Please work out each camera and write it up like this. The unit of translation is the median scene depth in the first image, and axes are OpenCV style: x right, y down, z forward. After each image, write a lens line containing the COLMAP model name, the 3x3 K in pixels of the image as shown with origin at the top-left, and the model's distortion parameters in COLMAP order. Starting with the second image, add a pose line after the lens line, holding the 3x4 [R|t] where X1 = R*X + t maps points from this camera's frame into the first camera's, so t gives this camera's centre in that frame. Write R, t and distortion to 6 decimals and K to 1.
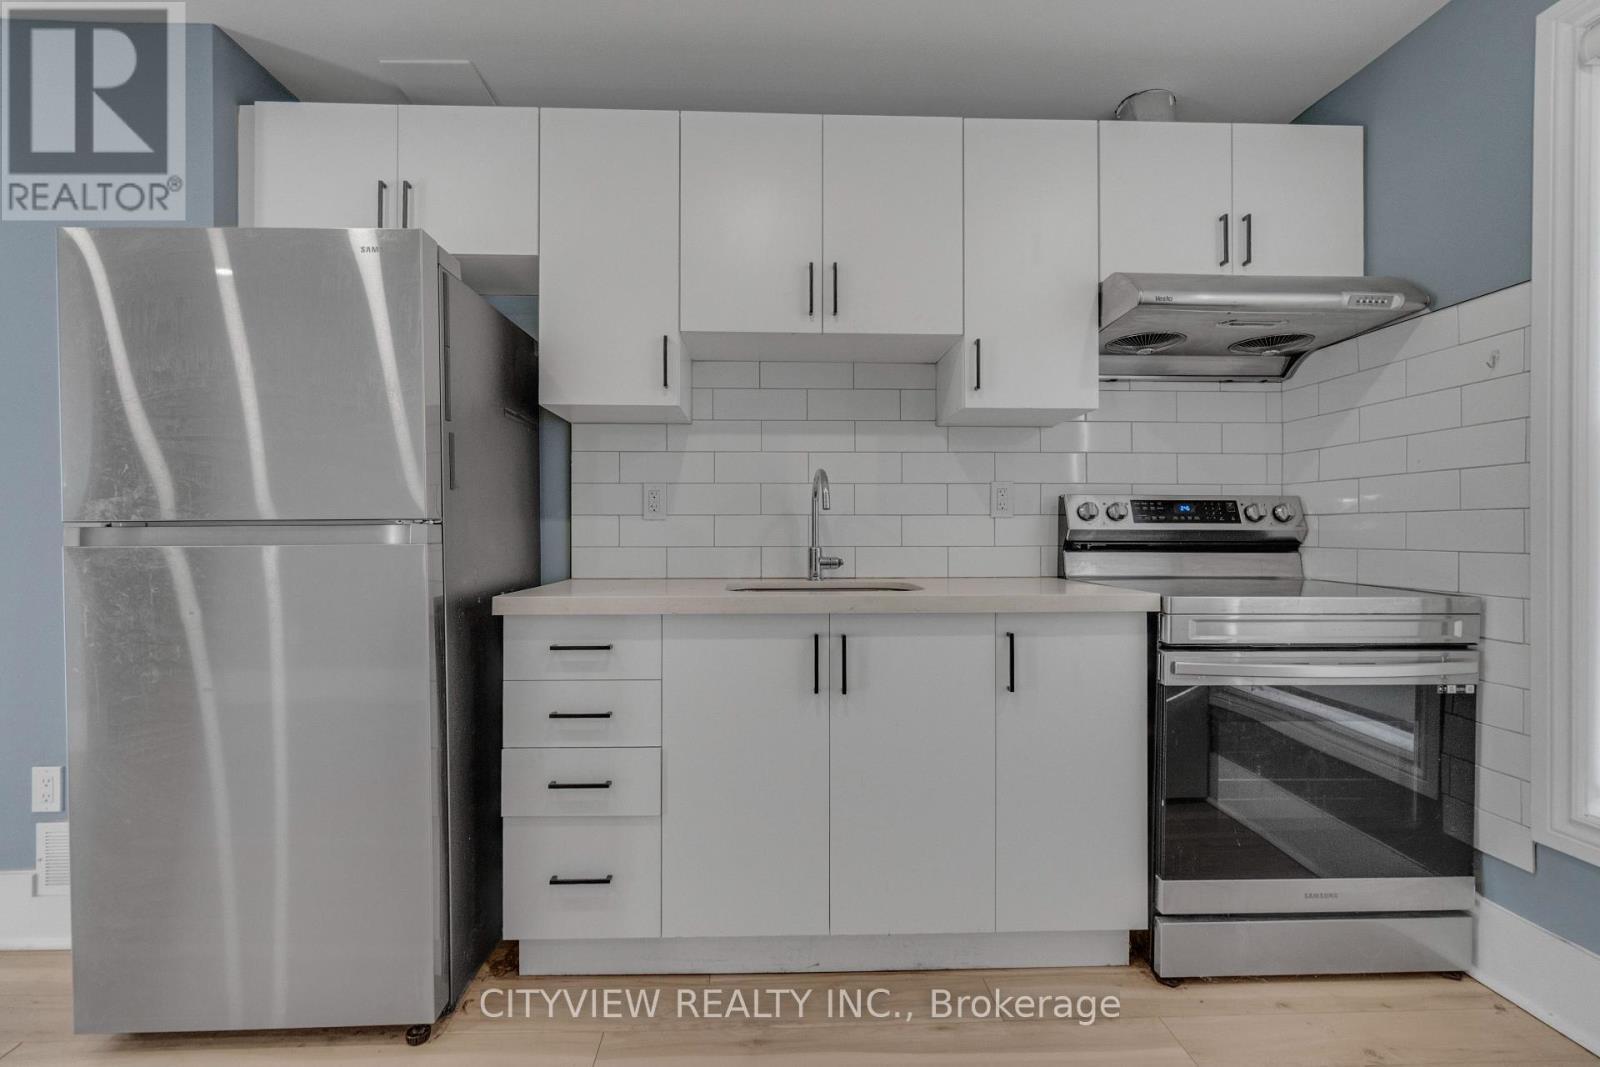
lens RADIAL K [[690.4, 0, 800.0], [0, 690.4, 533.5], [0, 0, 1]] dist [-0.001295, 0.000129]
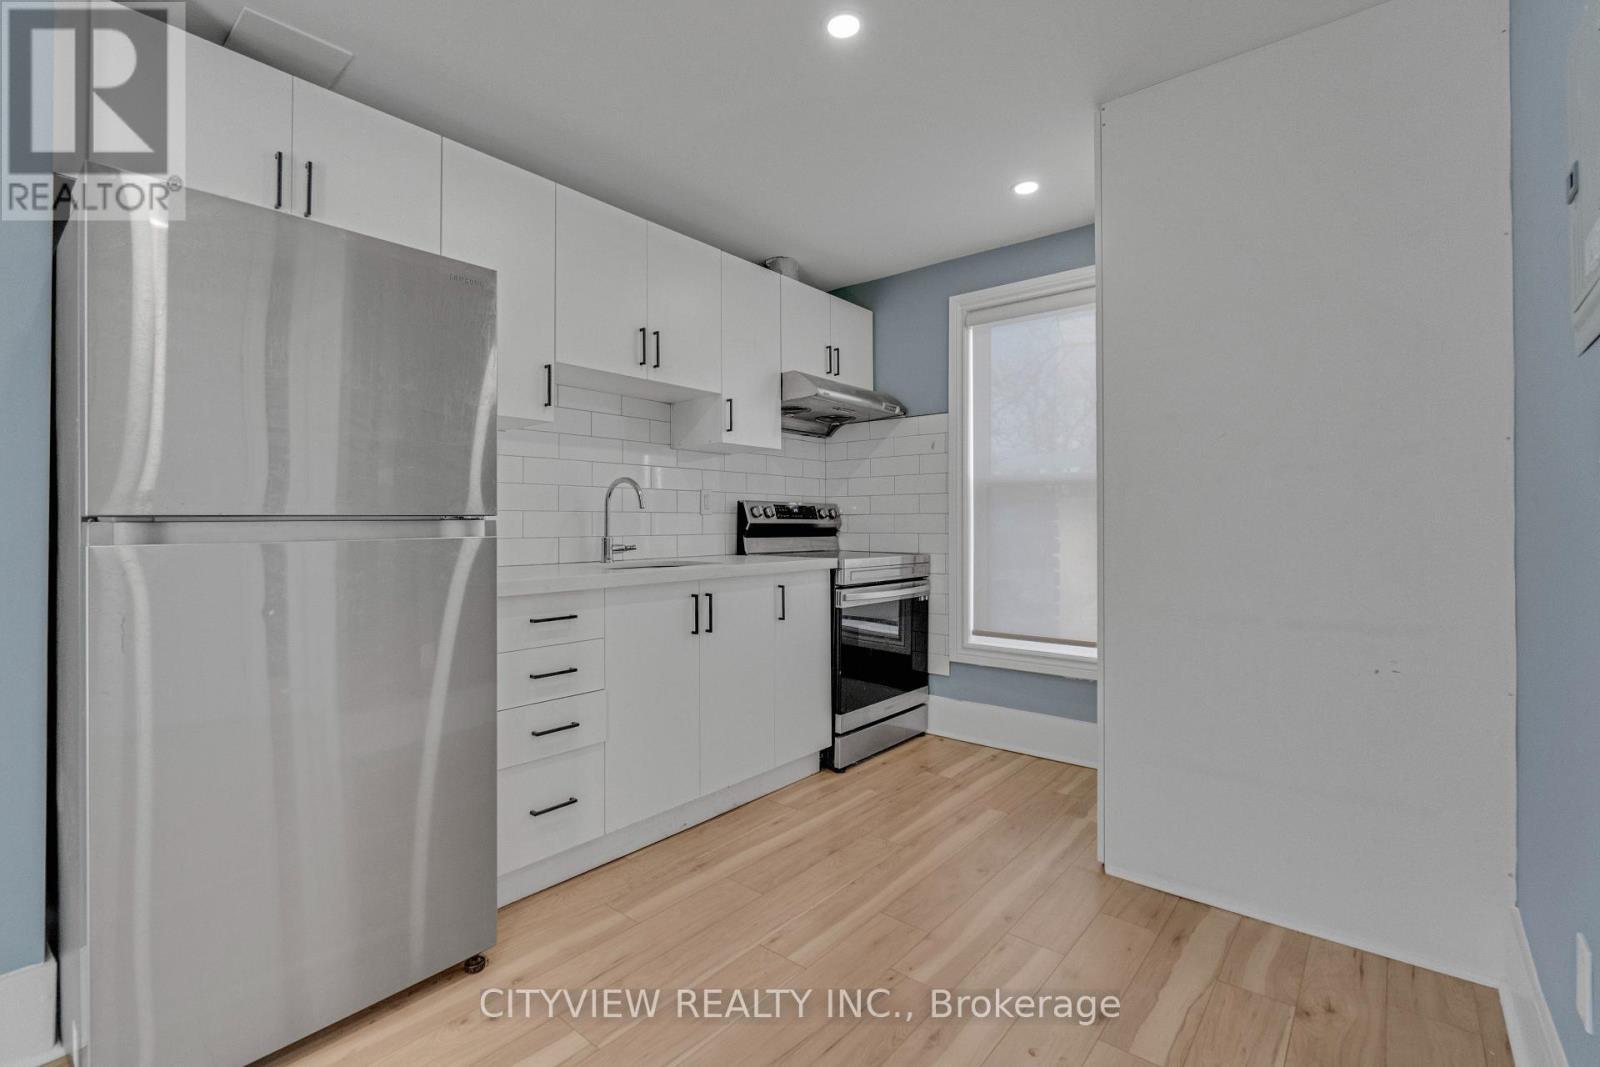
lens RADIAL K [[690.8, 0, 734.4], [0, 690.8, 519.0], [0, 0, 1]] dist [0.000068, 0.000008]
pose [[0.714861, 0.002786, 0.699261, -0.868949], [0.004310, 0.999956, -0.008391, -0.002376], [-0.699253, 0.009012, 0.714817, -0.106970]]
